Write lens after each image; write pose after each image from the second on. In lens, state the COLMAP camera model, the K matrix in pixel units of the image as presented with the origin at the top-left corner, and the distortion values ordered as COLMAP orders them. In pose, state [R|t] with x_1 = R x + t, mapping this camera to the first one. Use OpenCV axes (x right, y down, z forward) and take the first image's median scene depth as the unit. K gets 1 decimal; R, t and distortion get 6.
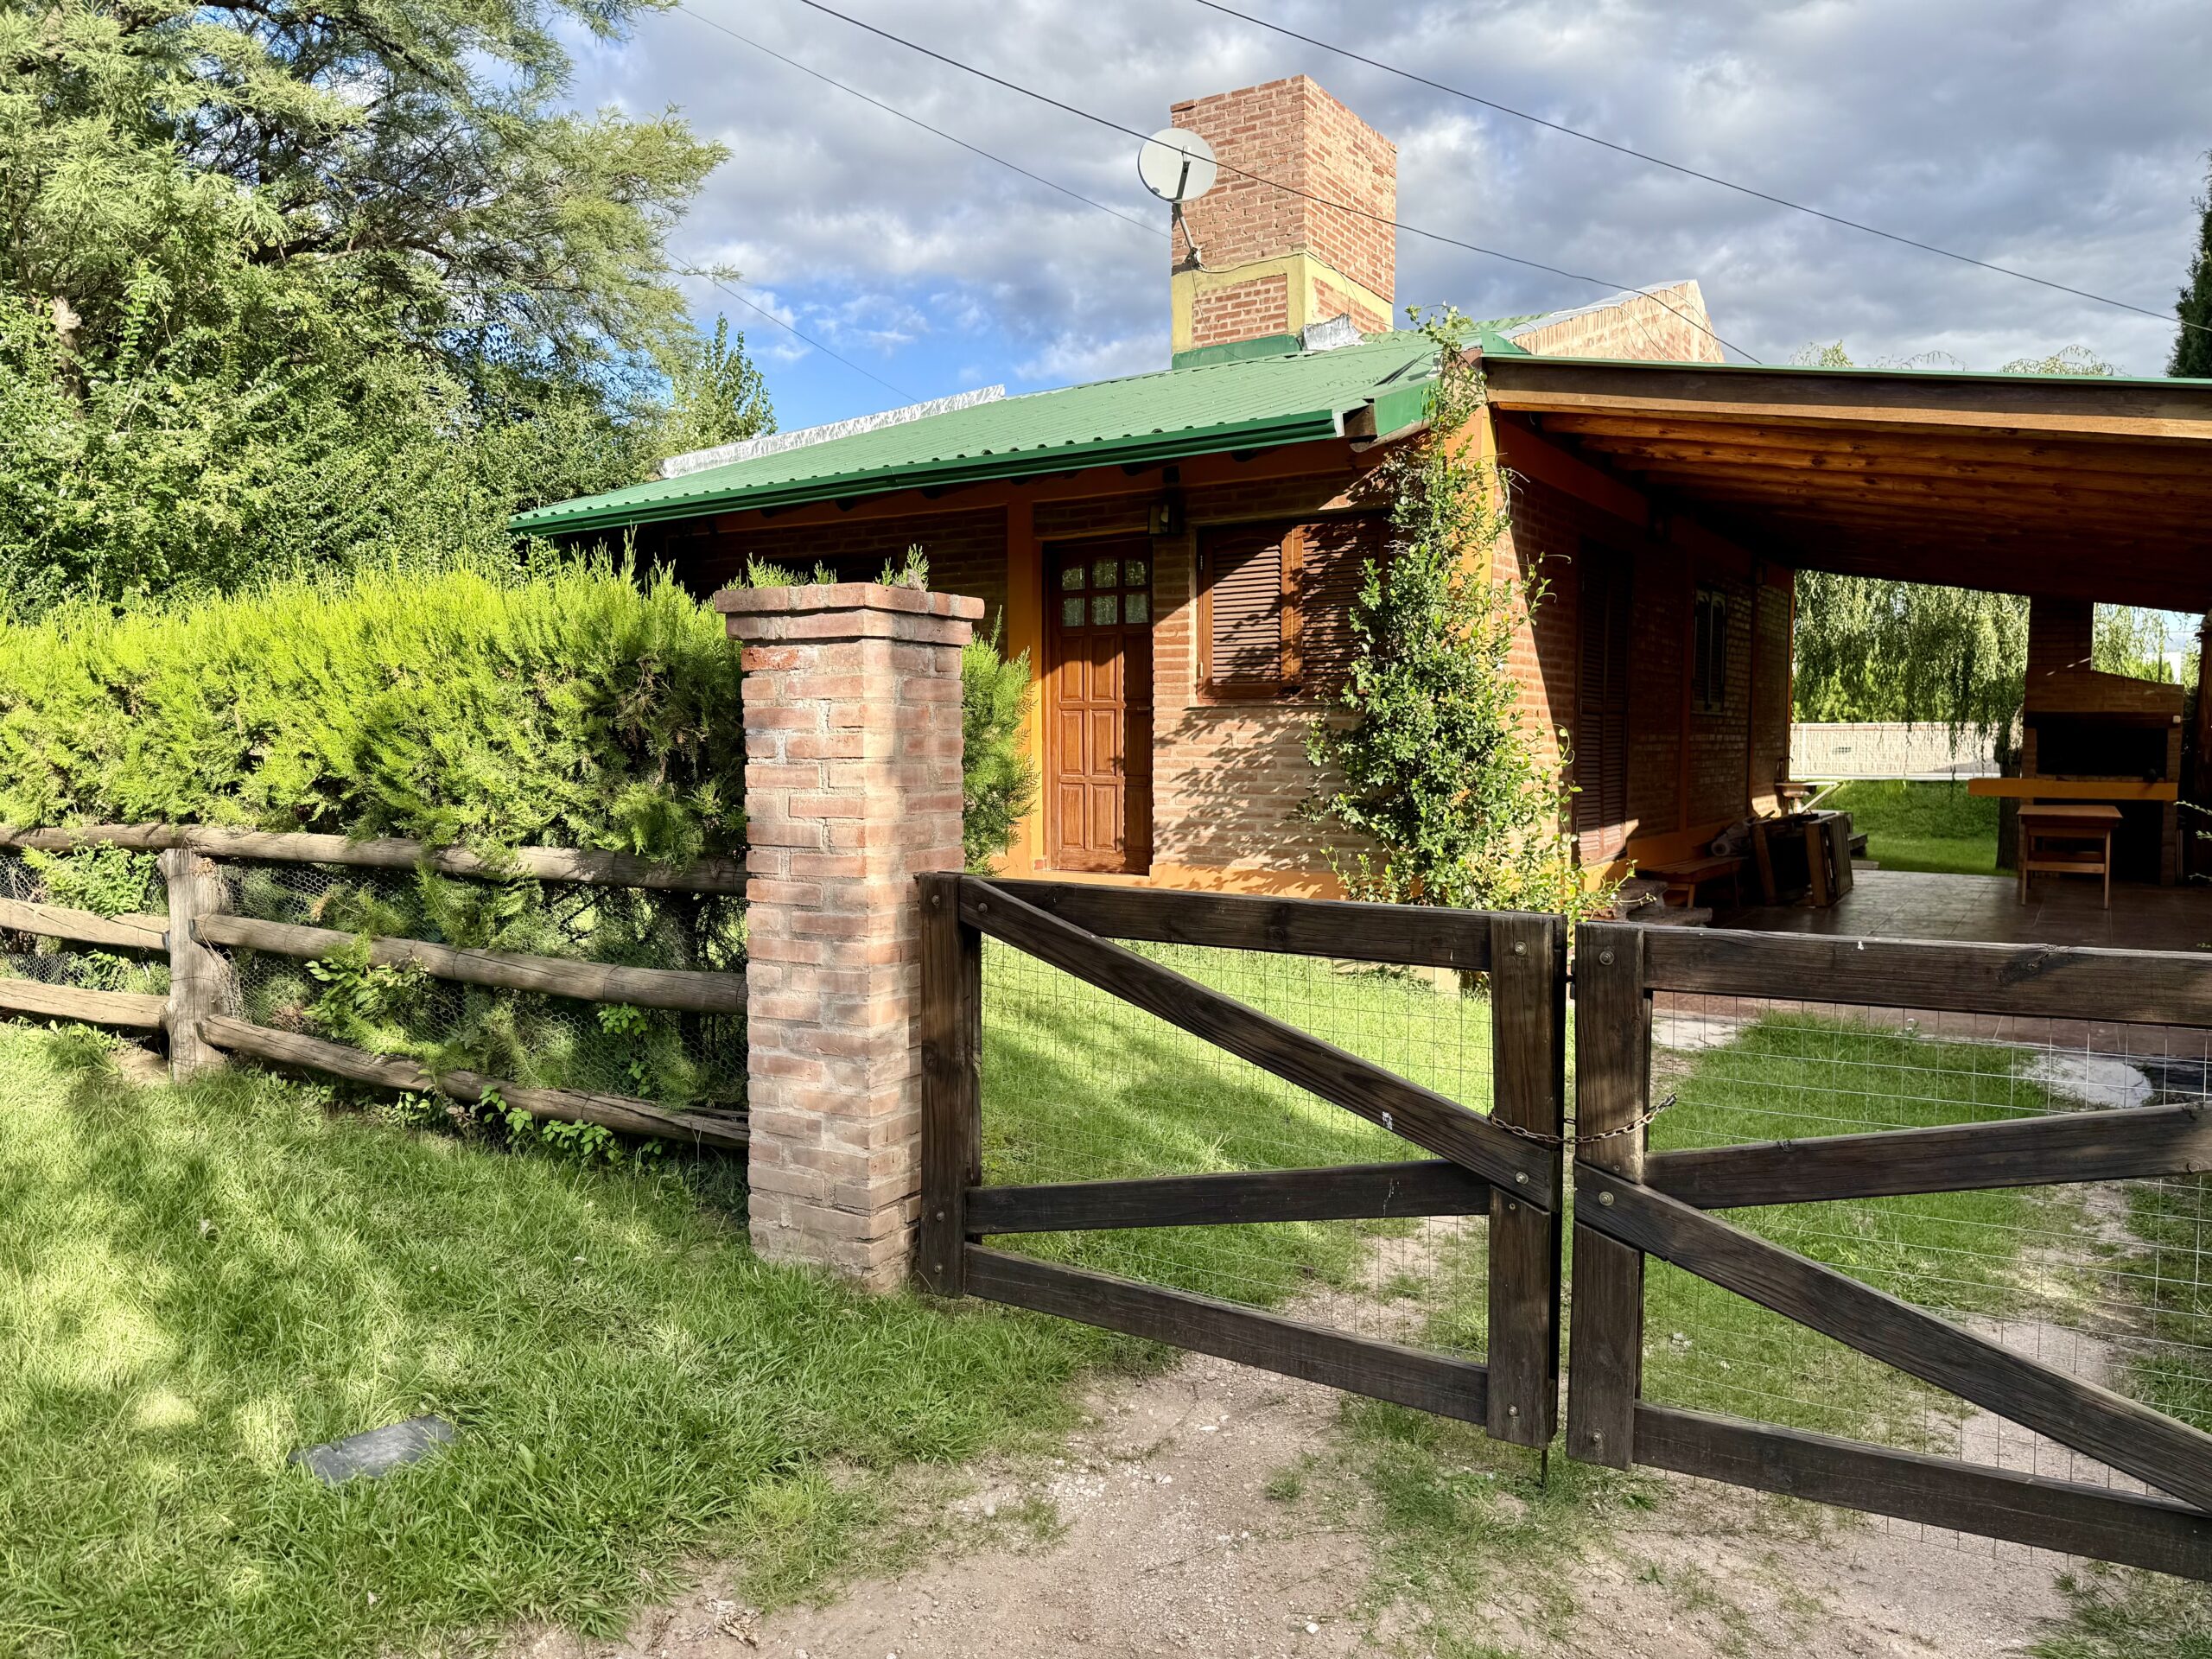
lens RADIAL K [[1542.9, 0, 1095.0], [0, 1542.9, 844.2], [0, 0, 1]] dist [0.147112, -0.309056]
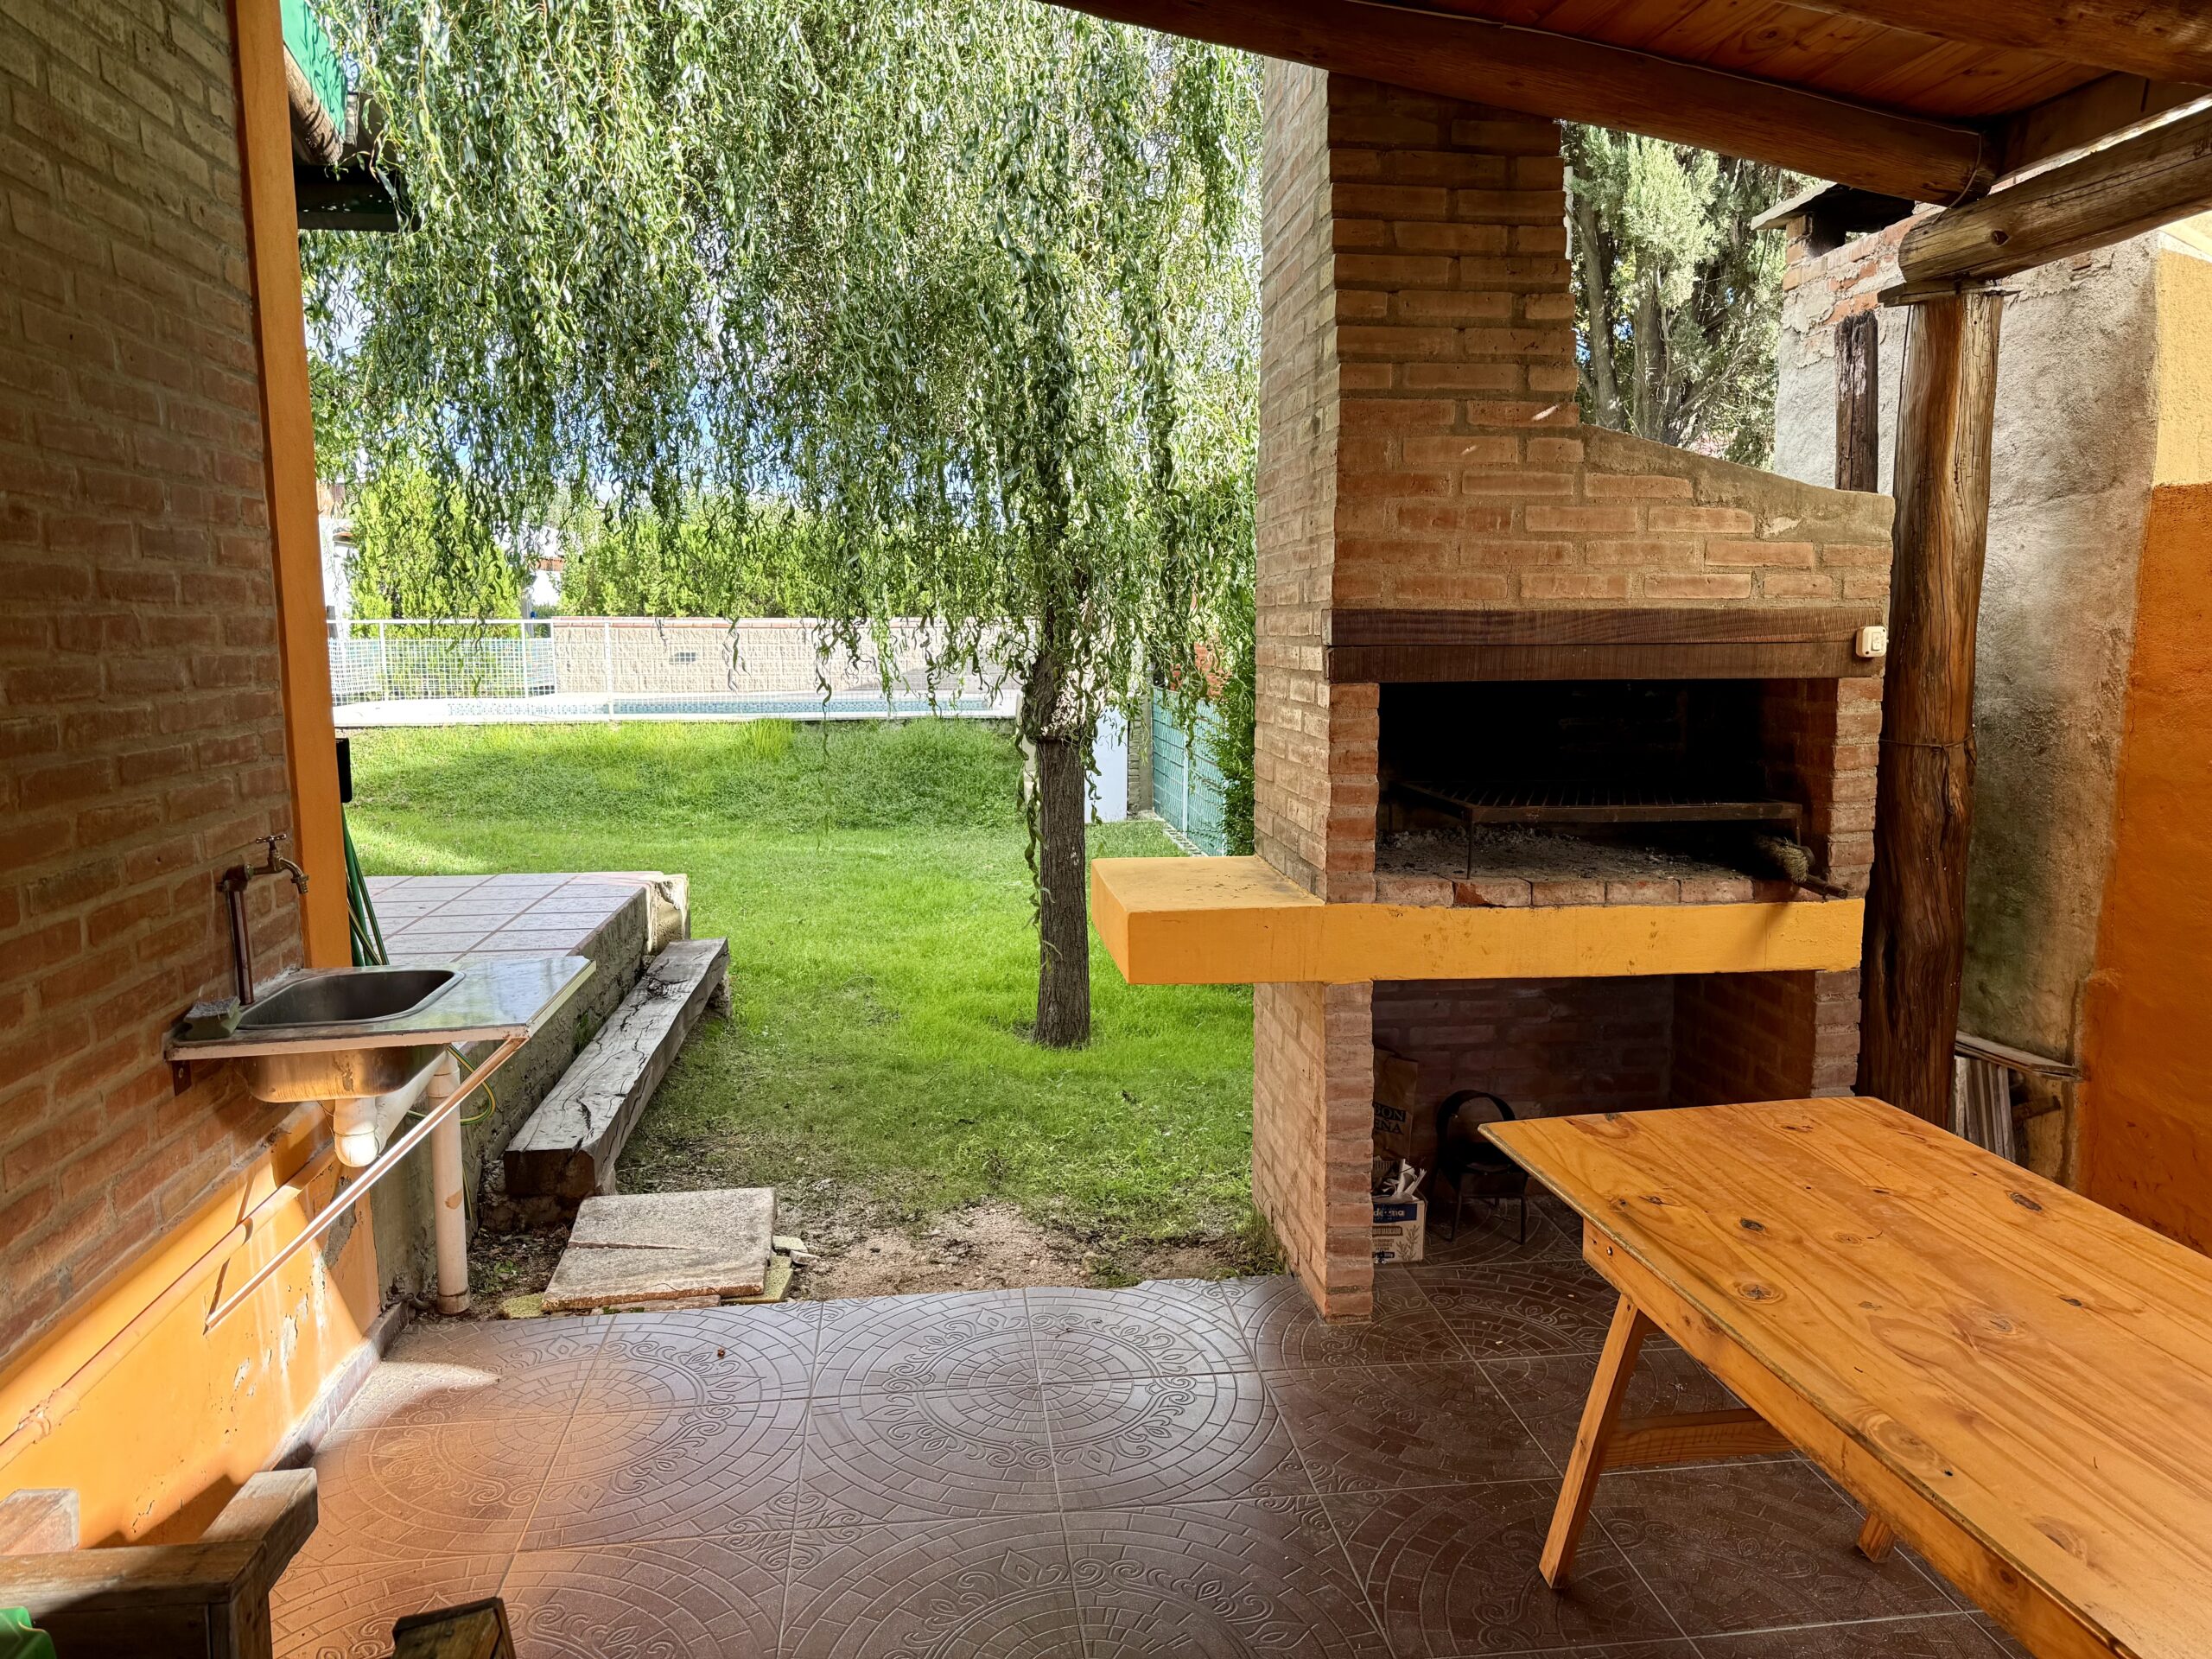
lens RADIAL K [[1527.1, 0, 1113.4], [0, 1527.1, 832.5], [0, 0, 1]] dist [0.142345, -0.229122]
pose [[0.762835, -0.088444, 0.640516, 0.696806], [0.045851, 0.995506, 0.082855, -0.118213], [-0.644966, -0.033836, 0.763462, 1.401962]]
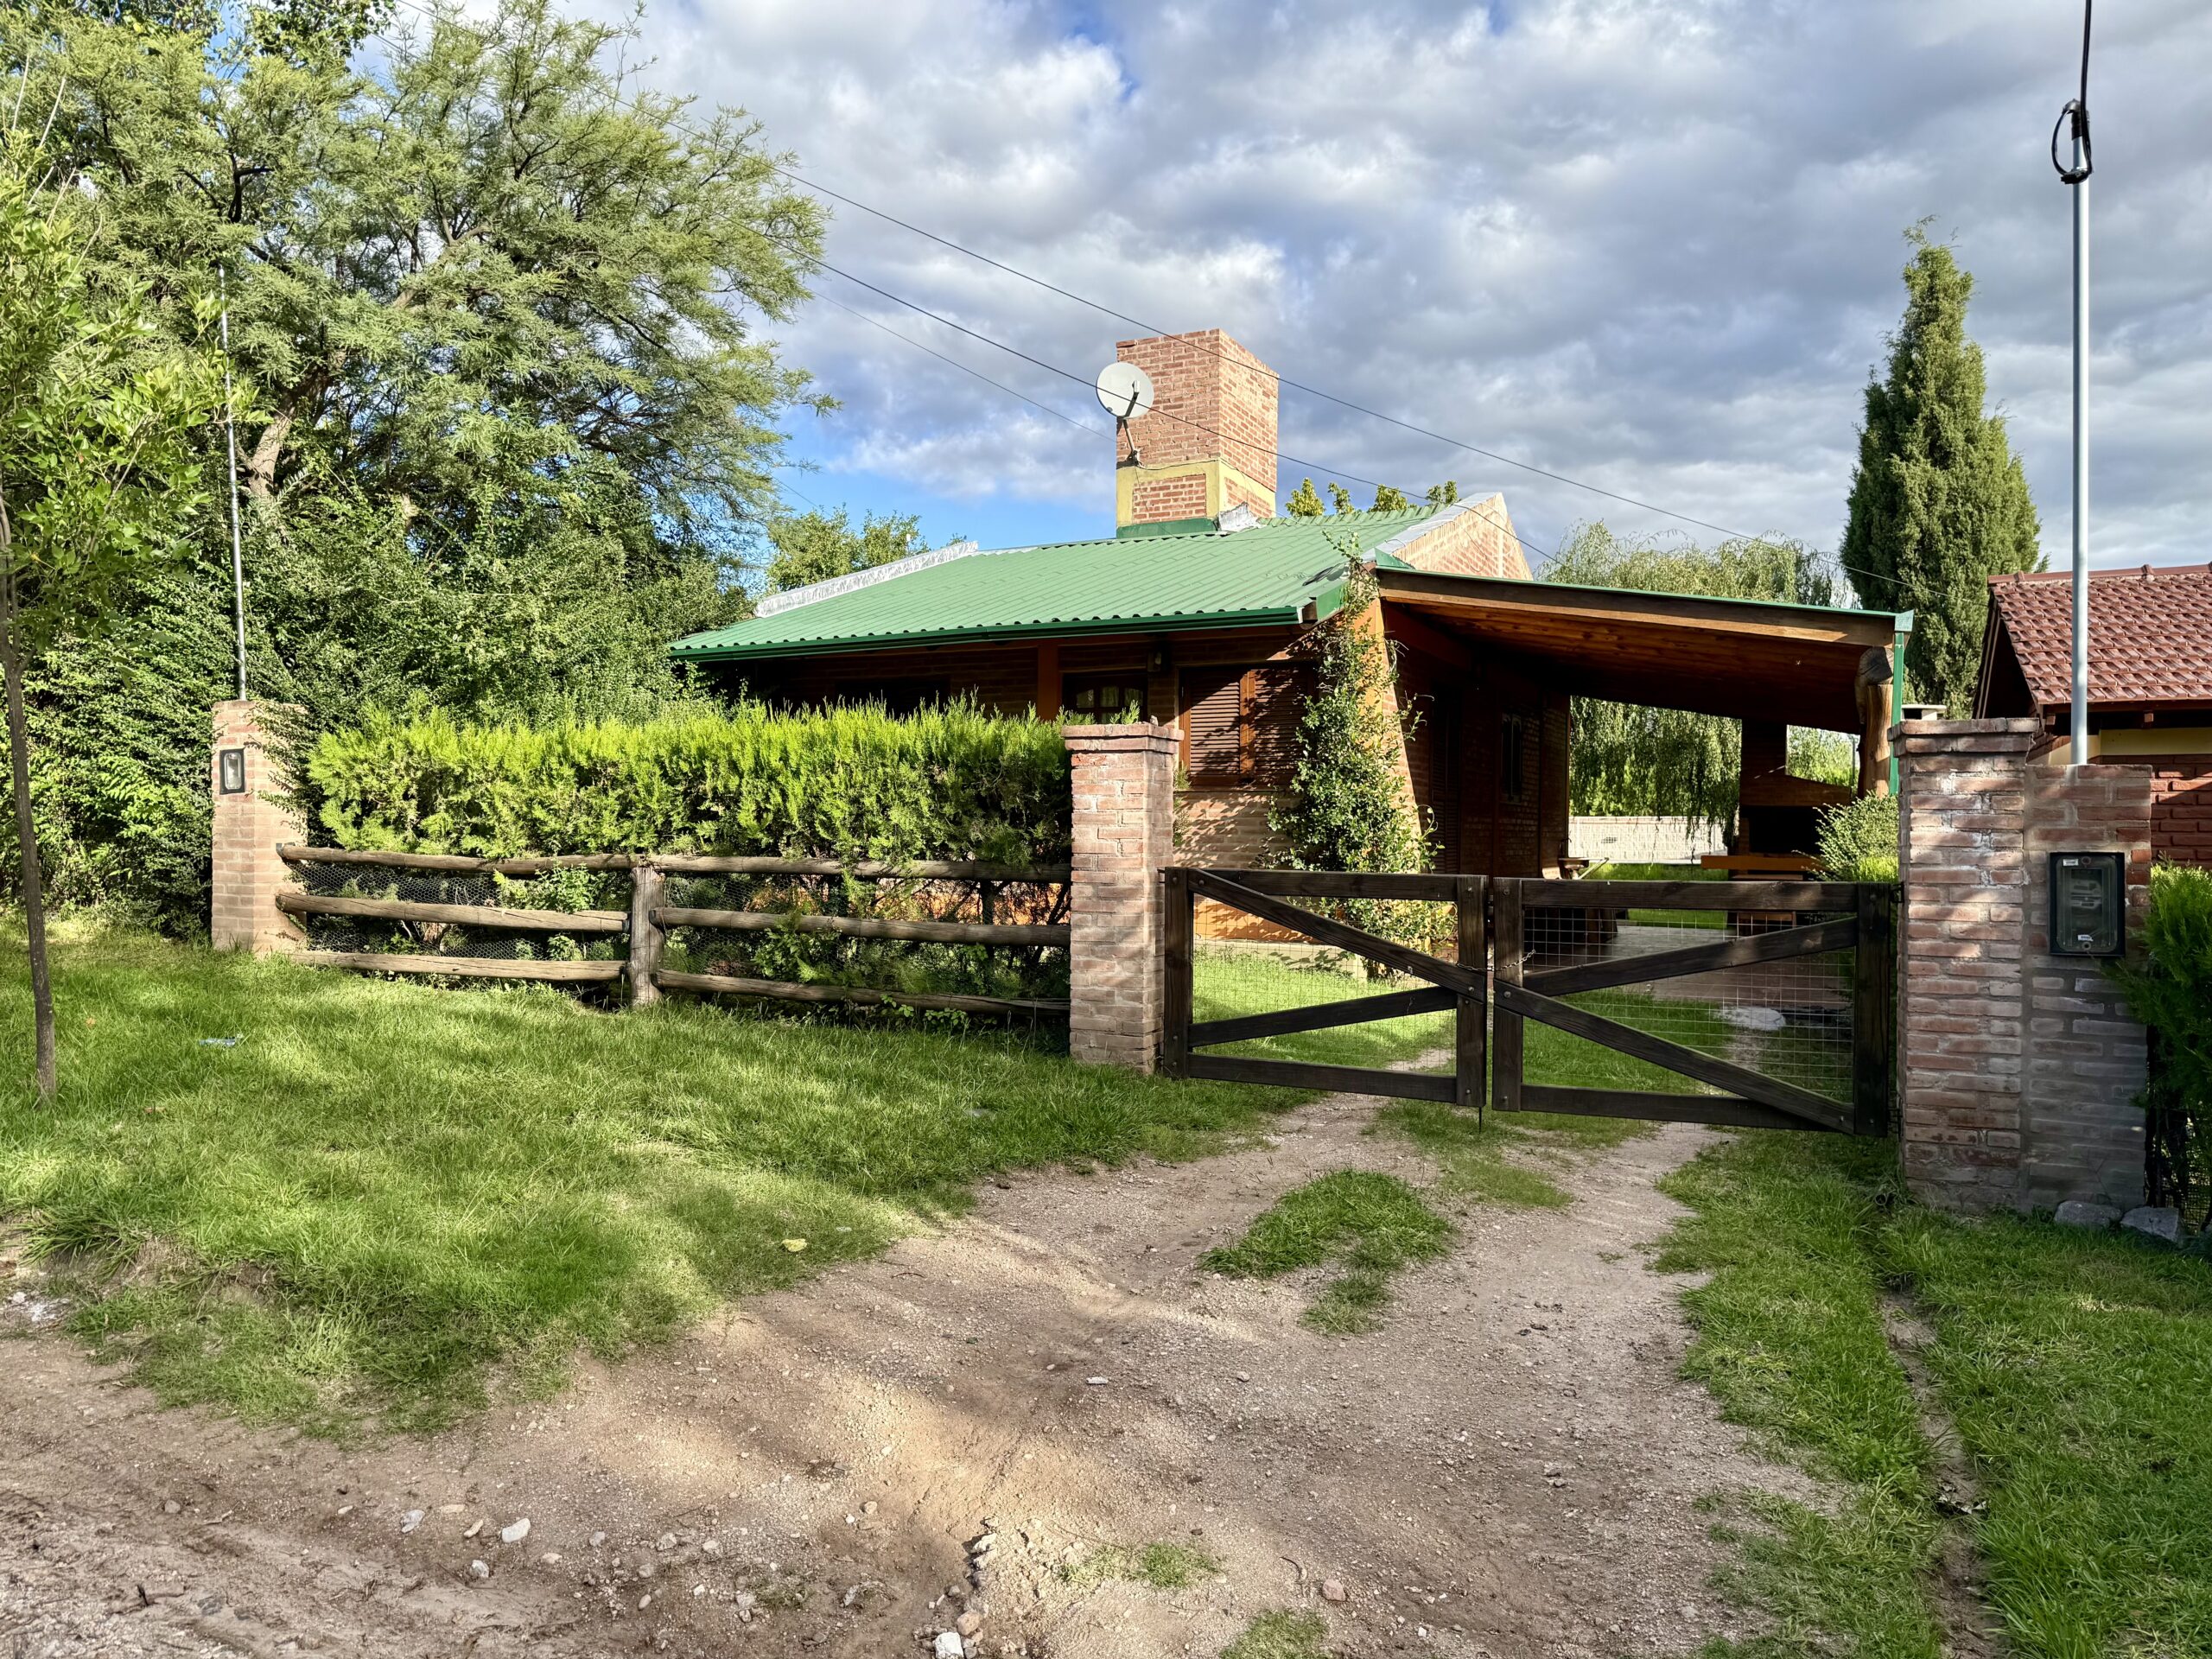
lens RADIAL K [[1542.9, 0, 1095.0], [0, 1542.9, 844.2], [0, 0, 1]] dist [0.147112, -0.309056]
pose [[0.992289, 0.007170, 0.123738, -0.192104], [0.000193, 0.998235, -0.059385, 0.046380], [-0.123945, 0.058951, 0.990536, -0.416878]]
